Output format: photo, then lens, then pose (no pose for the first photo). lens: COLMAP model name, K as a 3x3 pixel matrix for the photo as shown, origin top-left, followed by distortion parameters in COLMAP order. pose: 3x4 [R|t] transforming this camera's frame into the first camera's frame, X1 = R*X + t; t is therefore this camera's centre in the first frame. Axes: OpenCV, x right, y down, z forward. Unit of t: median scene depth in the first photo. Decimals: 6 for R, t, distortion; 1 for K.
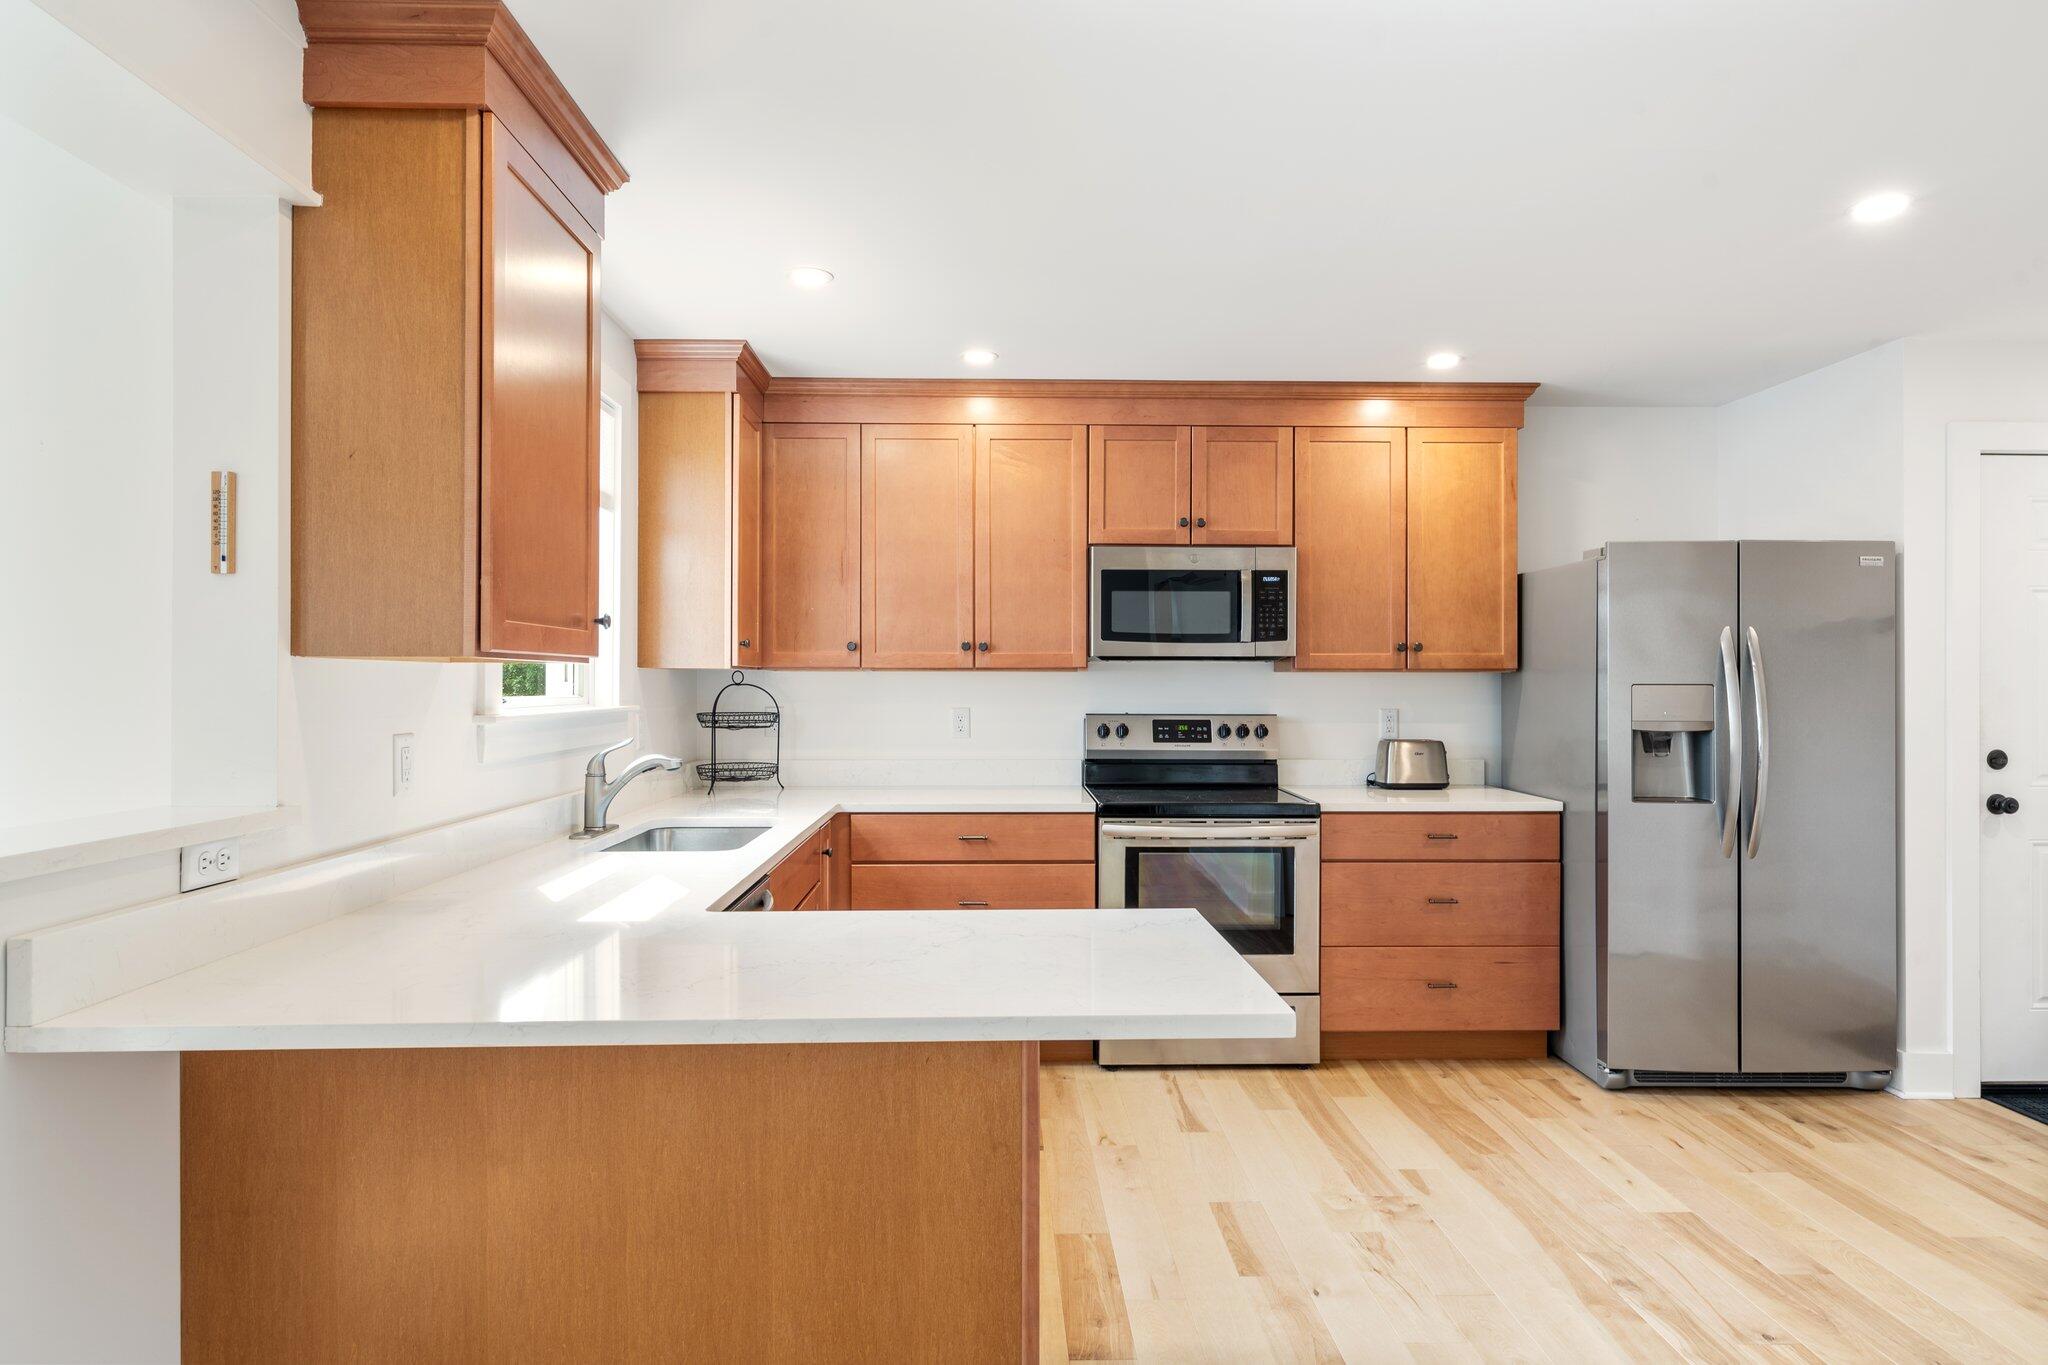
lens RADIAL K [[1109.3, 0, 1011.2], [0, 1109.3, 677.4], [0, 0, 1]] dist [-0.004109, 0.003504]
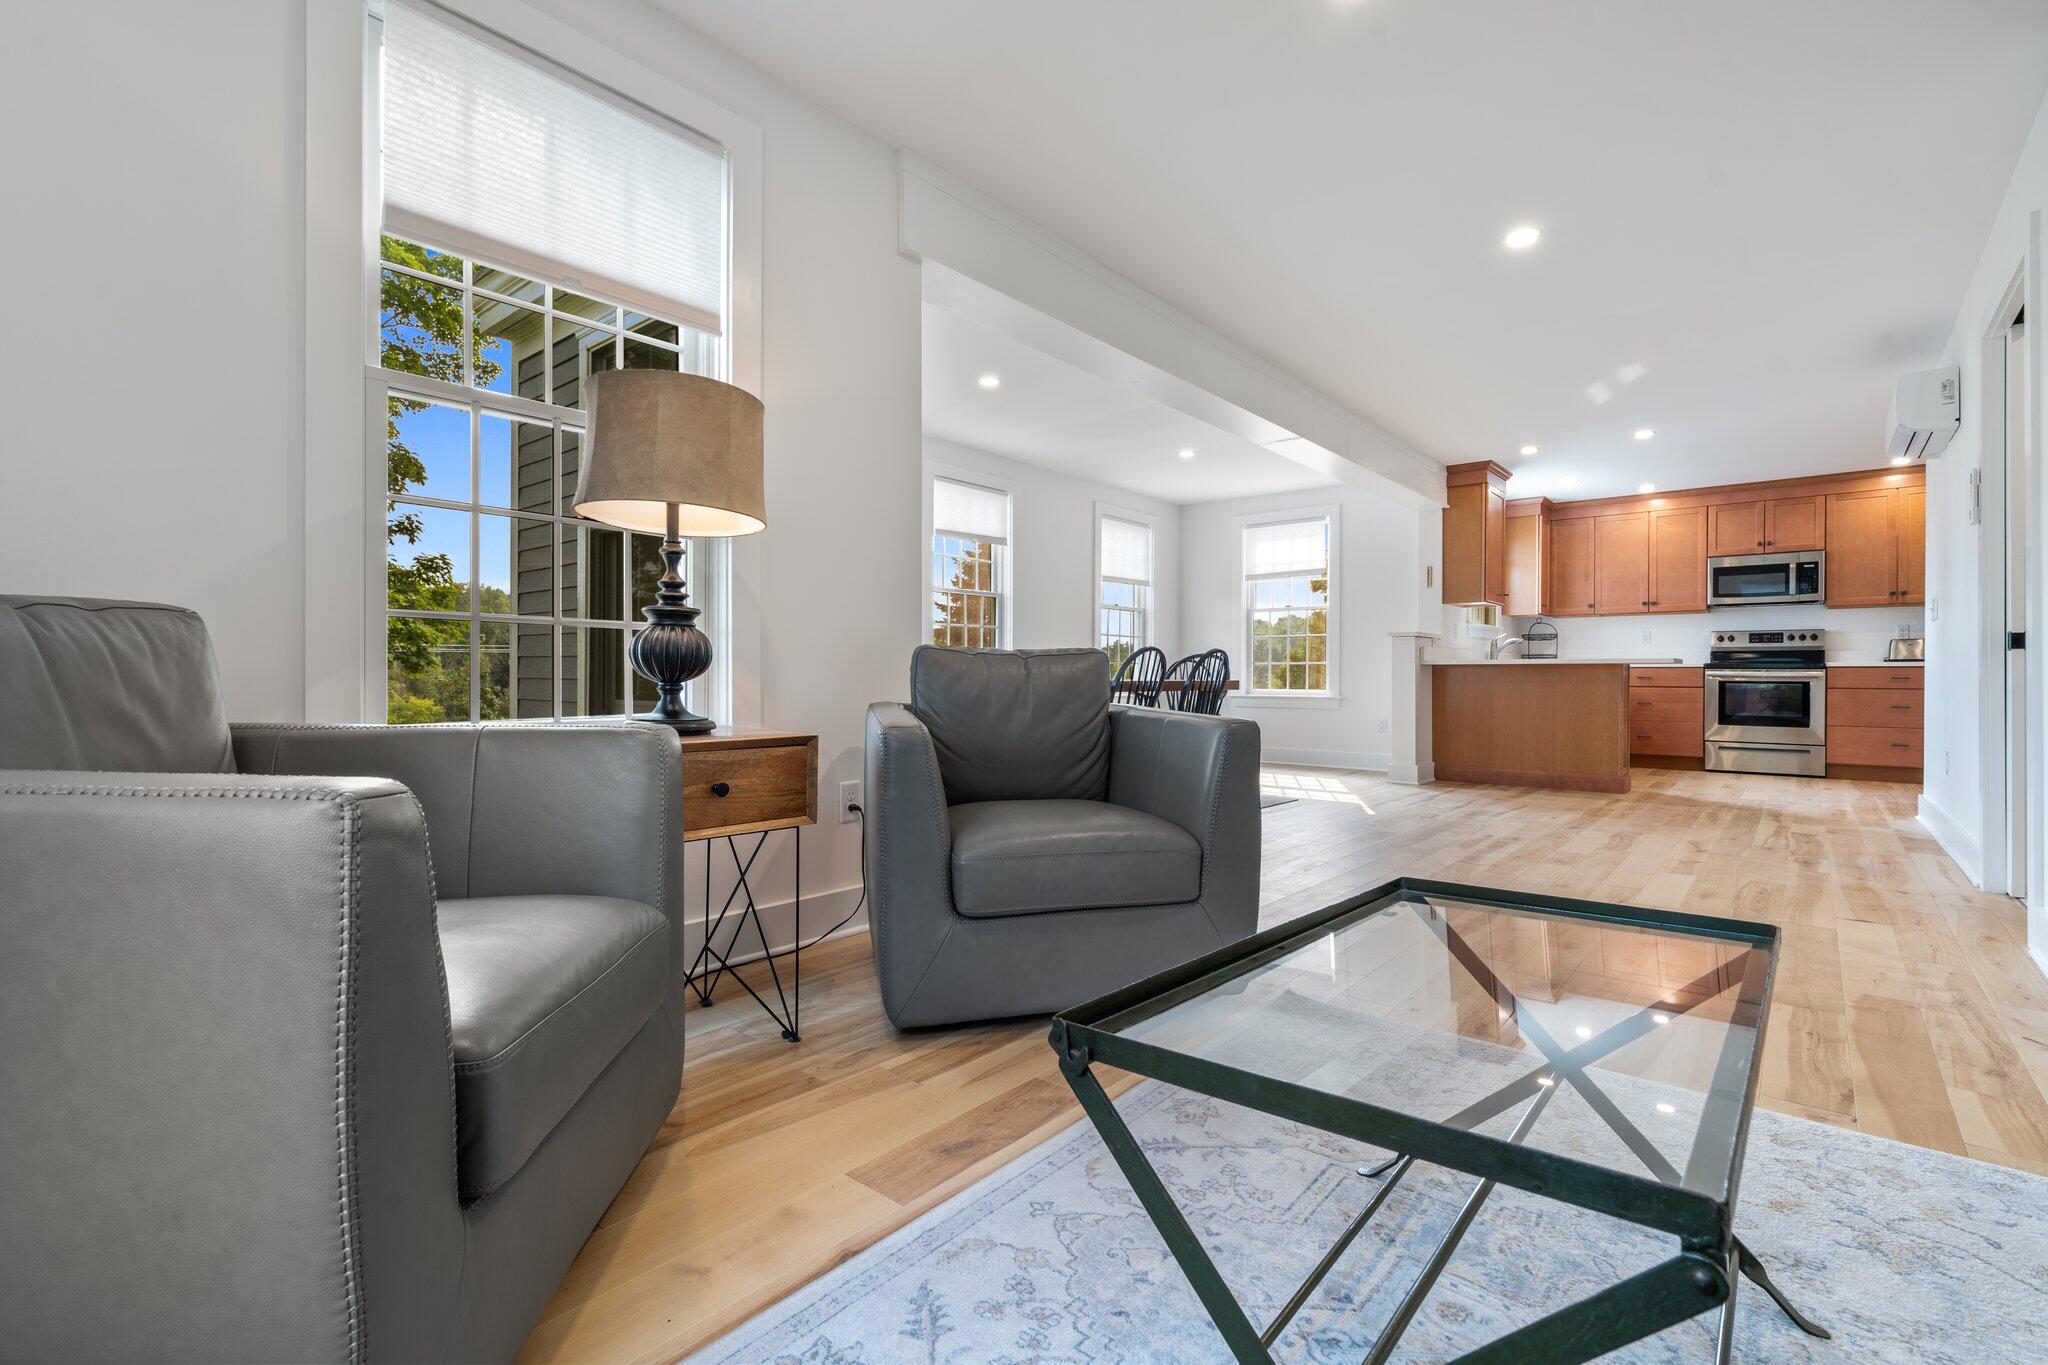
lens RADIAL K [[937.1, 0, 1014.7], [0, 937.1, 681.8], [0, 0, 1]] dist [-0.000048, 0.000722]
pose [[0.749866, 0.003459, -0.661581, 0.284042], [0.001354, 0.999976, 0.006763, 0.128276], [0.661589, -0.005967, 0.749843, -1.456814]]
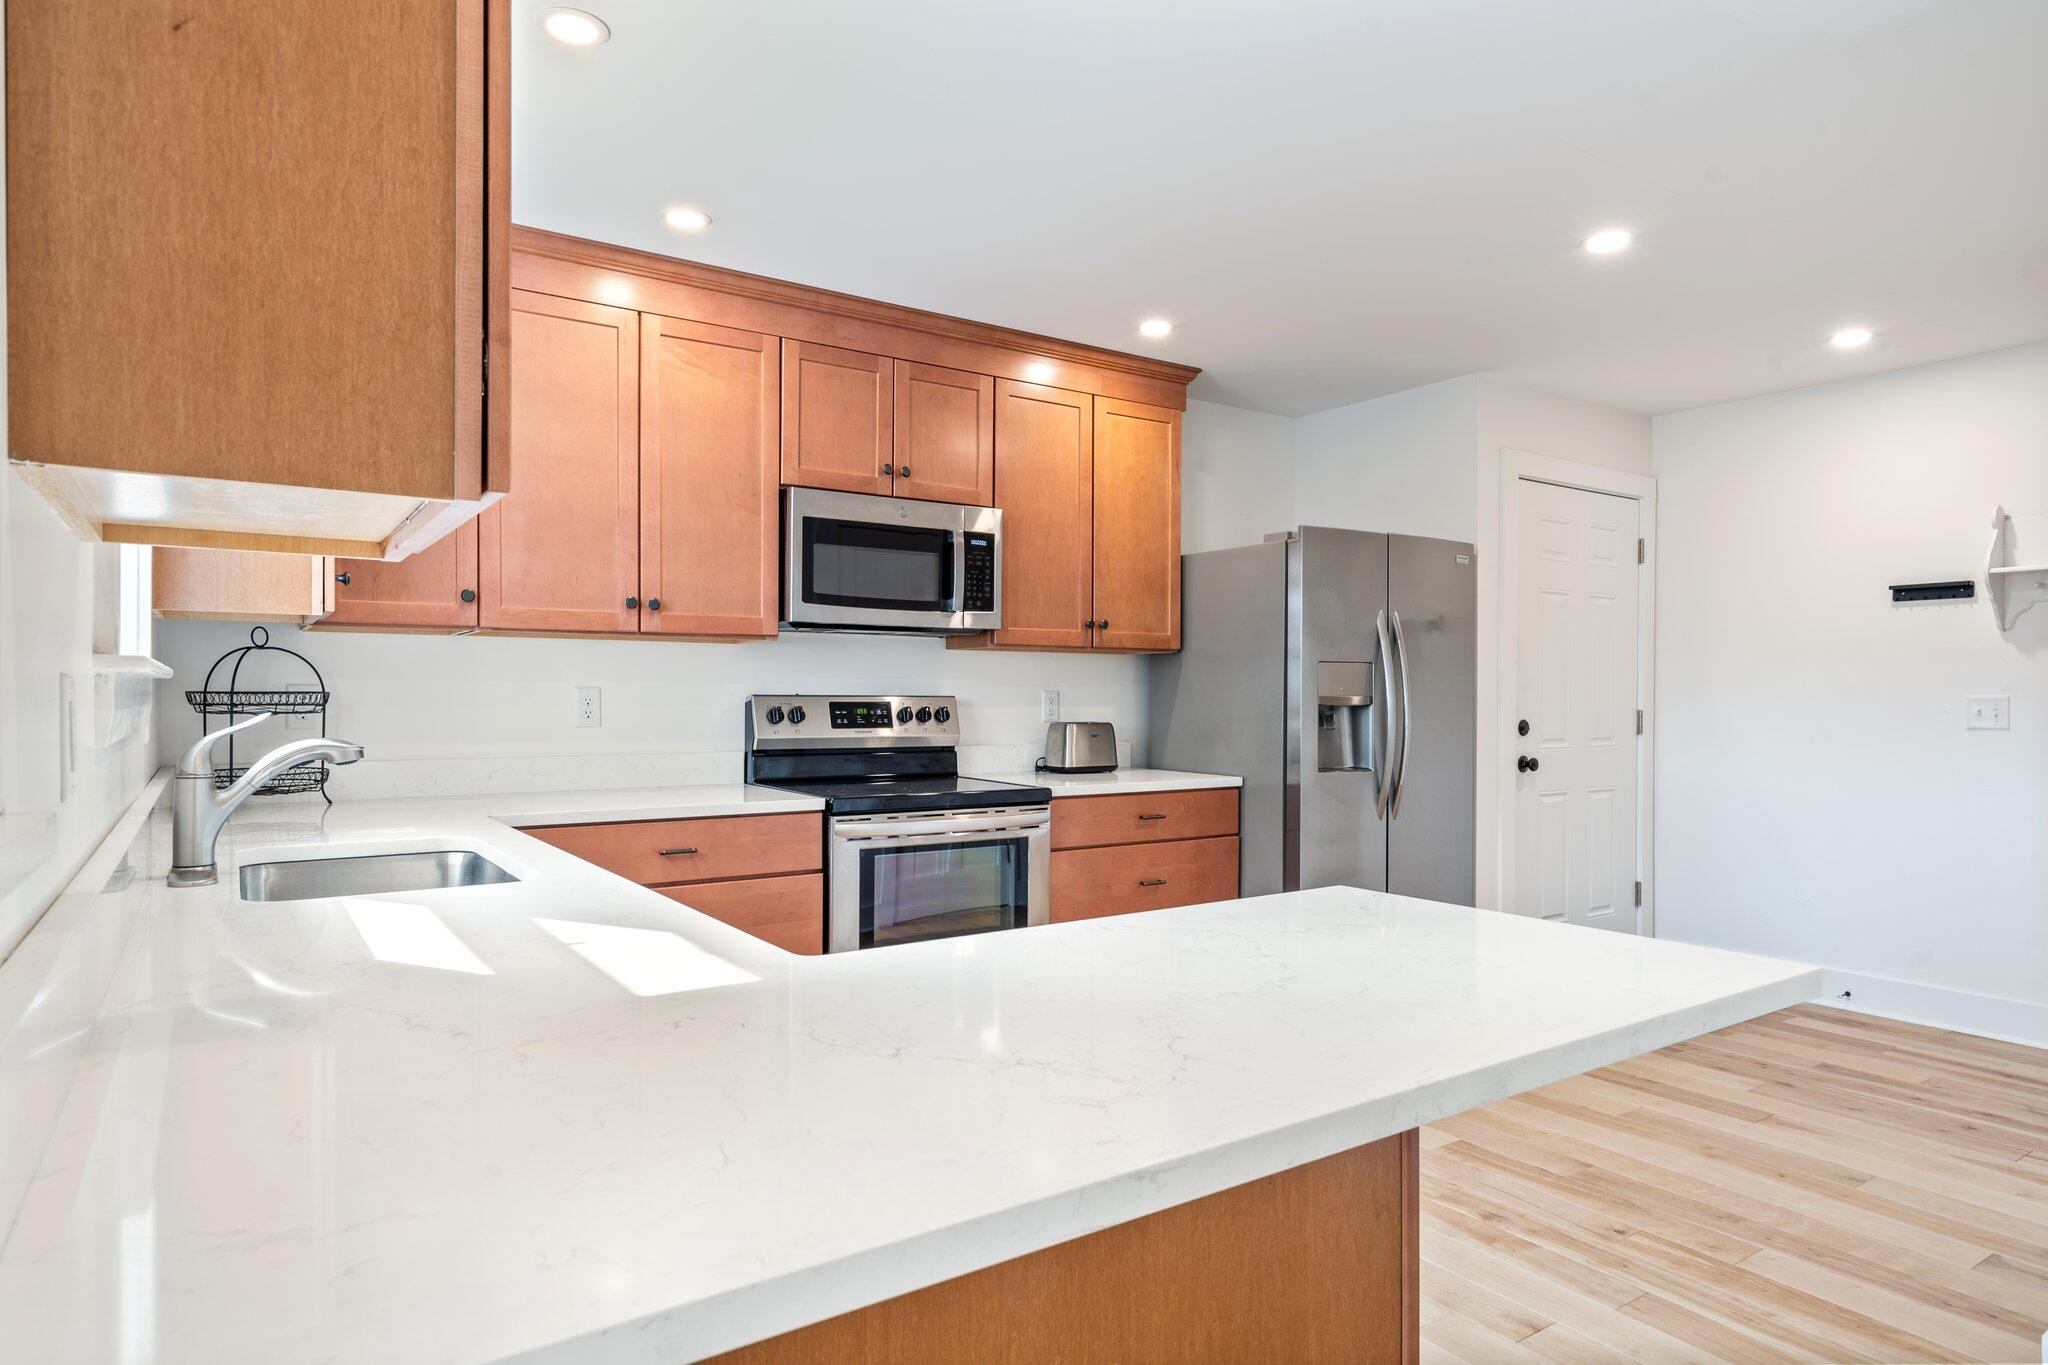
lens RADIAL K [[1171.7, 0, 1011.0], [0, 1171.7, 695.0], [0, 0, 1]] dist [-0.001337, 0.000282]
pose [[0.842731, 0.001009, 0.538335, -0.252488], [-0.004618, 0.999975, 0.005355, 0.029328], [-0.538316, -0.006999, 0.842714, 0.186518]]
